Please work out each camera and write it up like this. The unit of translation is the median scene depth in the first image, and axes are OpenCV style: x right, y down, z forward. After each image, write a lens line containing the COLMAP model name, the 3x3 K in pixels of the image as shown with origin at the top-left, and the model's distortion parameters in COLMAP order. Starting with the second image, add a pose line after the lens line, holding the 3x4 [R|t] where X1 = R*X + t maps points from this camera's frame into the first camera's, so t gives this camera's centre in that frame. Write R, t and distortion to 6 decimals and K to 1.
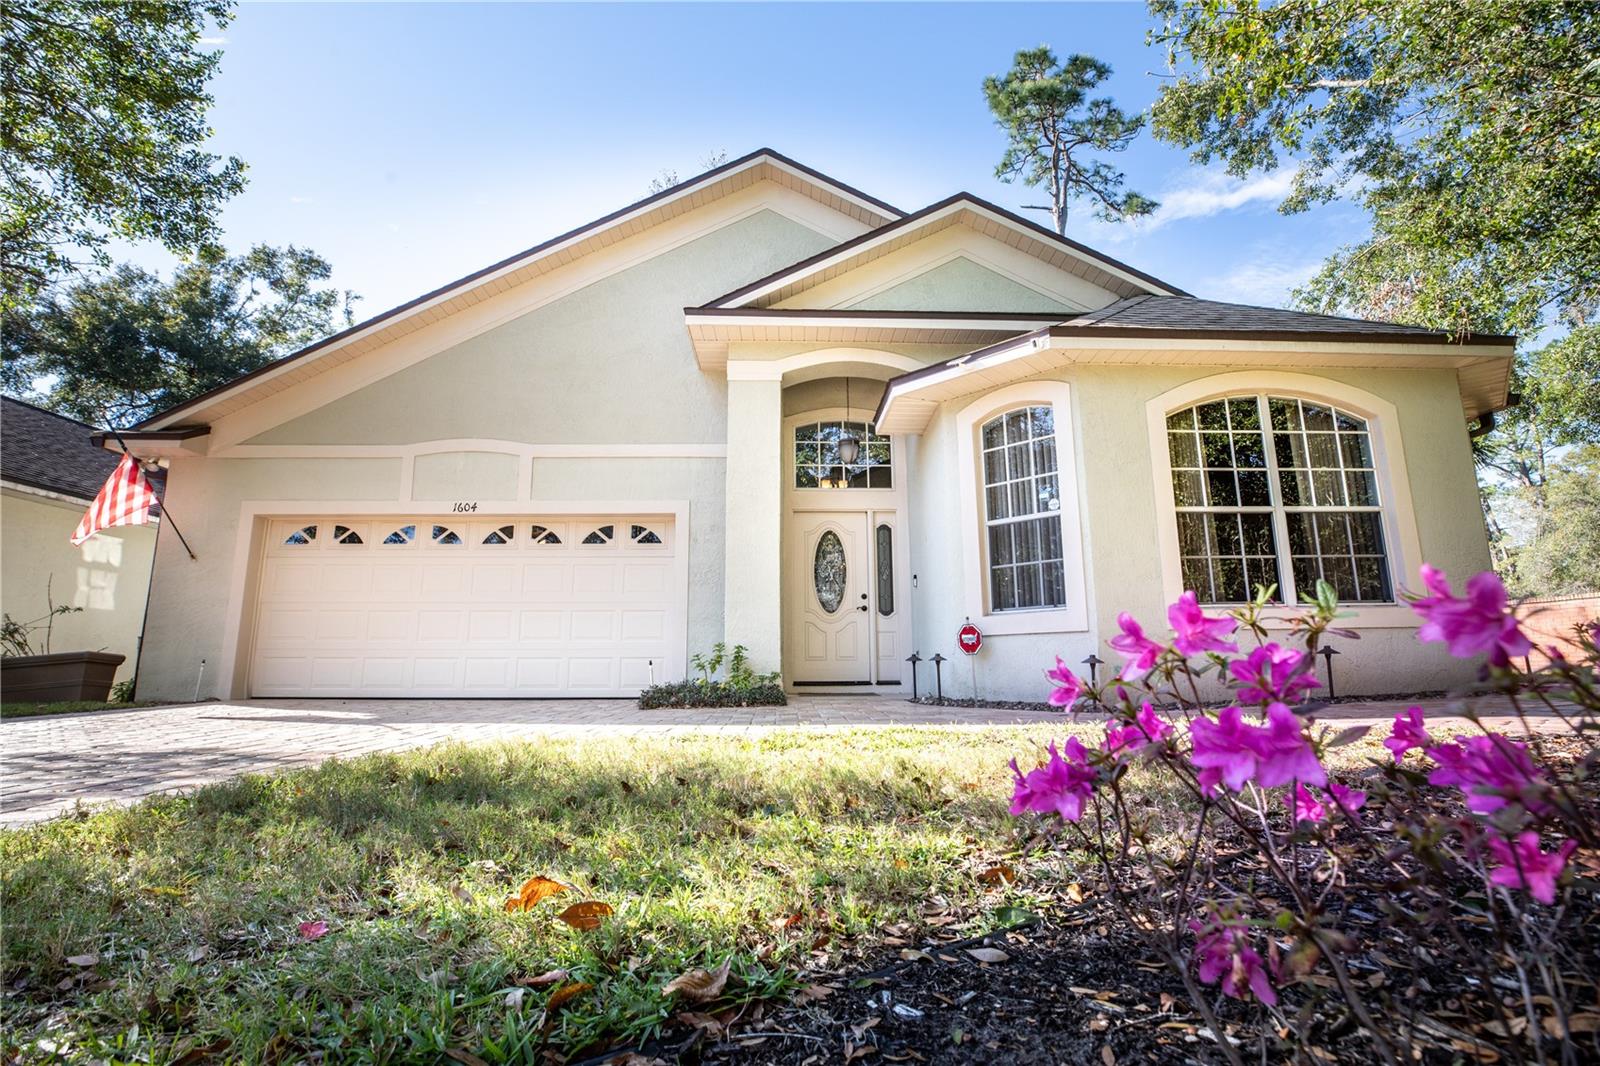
lens RADIAL K [[724.3, 0, 803.2], [0, 724.3, 540.9], [0, 0, 1]] dist [-0.052509, 0.015298]
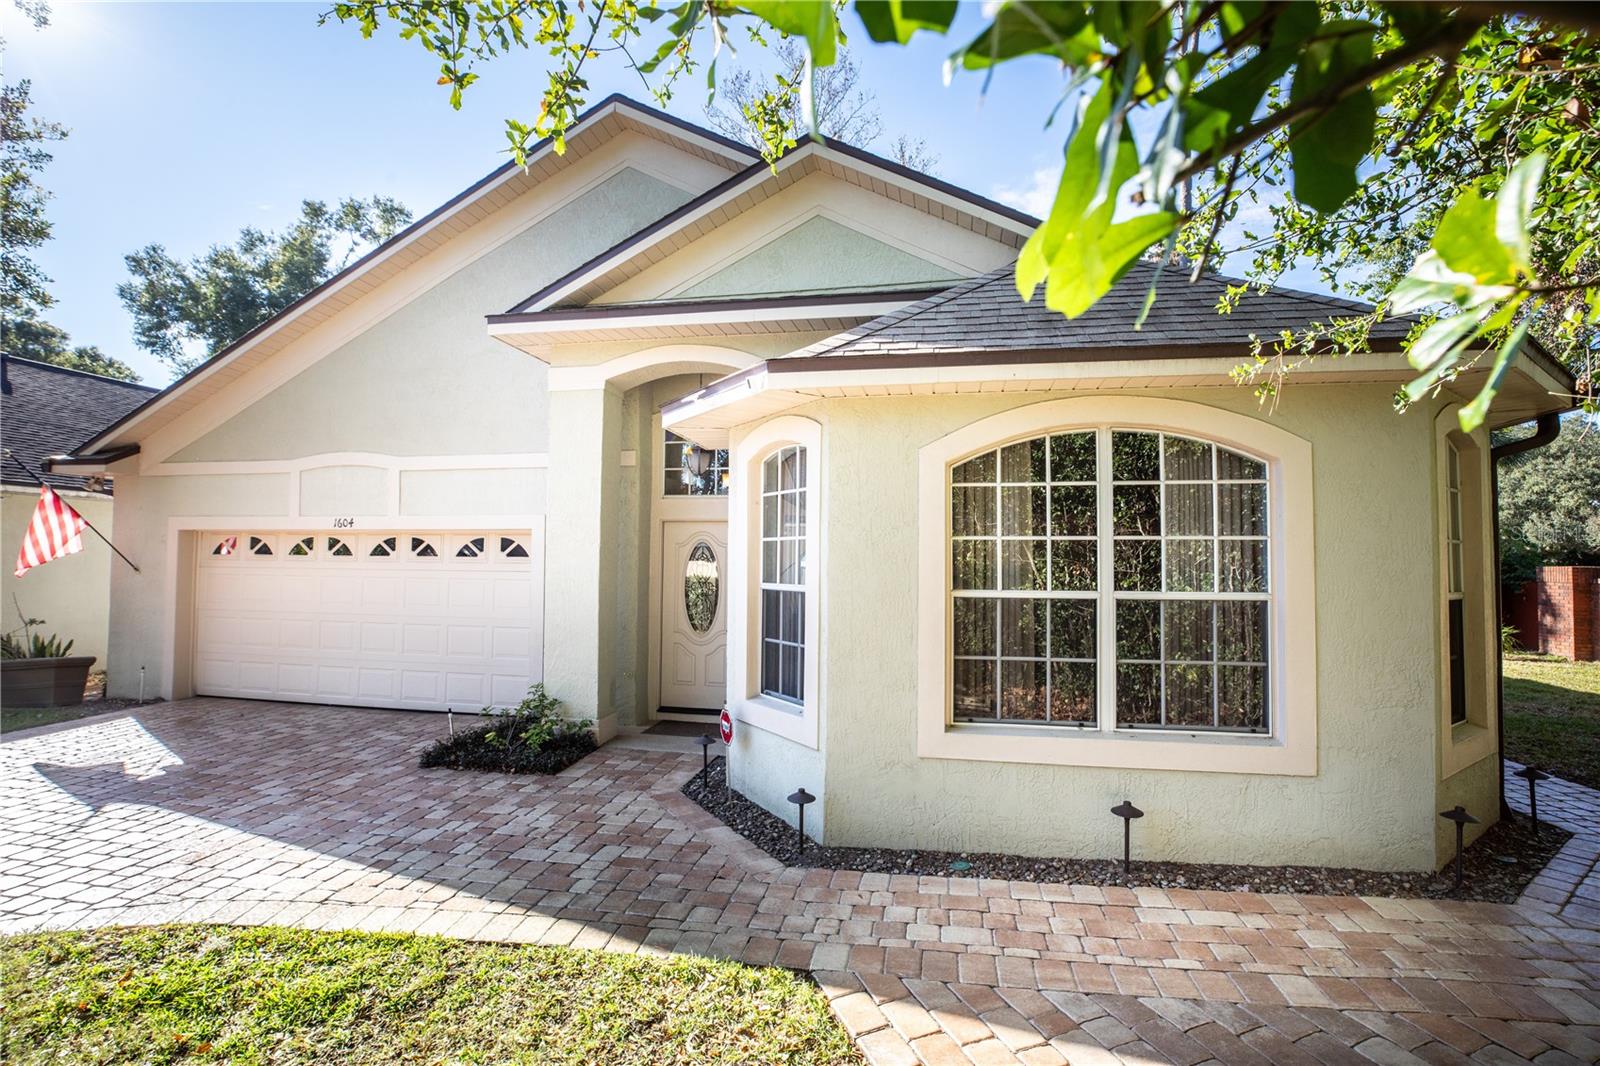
lens RADIAL K [[724.3, 0, 803.2], [0, 724.3, 540.9], [0, 0, 1]] dist [-0.052509, 0.015298]
pose [[0.976593, 0.009028, -0.214904, 0.383391], [0.021776, 0.989836, 0.140537, -0.152058], [0.213989, -0.141927, 0.966471, 0.173494]]
